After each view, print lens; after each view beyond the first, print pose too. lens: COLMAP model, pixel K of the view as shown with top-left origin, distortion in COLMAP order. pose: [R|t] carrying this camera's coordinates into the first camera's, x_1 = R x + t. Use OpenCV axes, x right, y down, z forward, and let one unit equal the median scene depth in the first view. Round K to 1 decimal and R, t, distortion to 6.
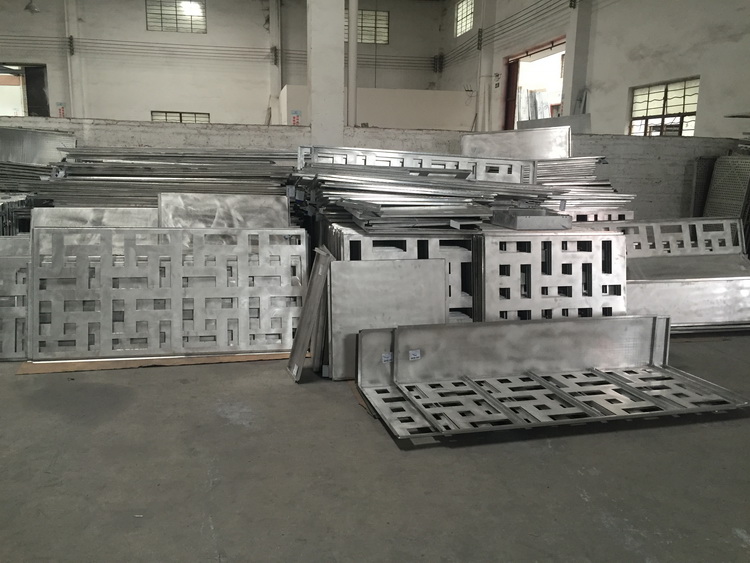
lens RADIAL K [[660.2, 0, 375.0], [0, 660.2, 281.5], [0, 0, 1]] dist [0.037077, -0.009168]
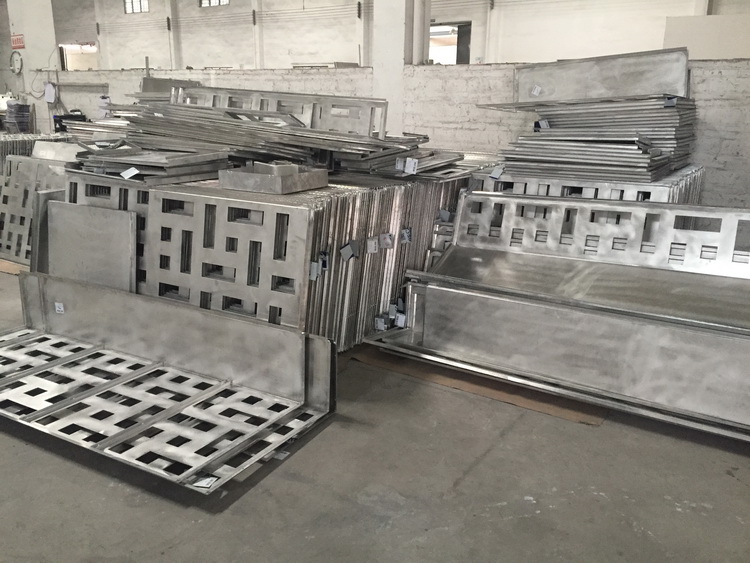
lens RADIAL K [[660.2, 0, 375.0], [0, 660.2, 281.5], [0, 0, 1]] dist [0.037077, -0.009168]
pose [[0.708342, 0.175314, -0.683752, 0.908560], [-0.129951, 0.984498, 0.117801, -0.085326], [0.693804, 0.005411, 0.720143, 0.562388]]
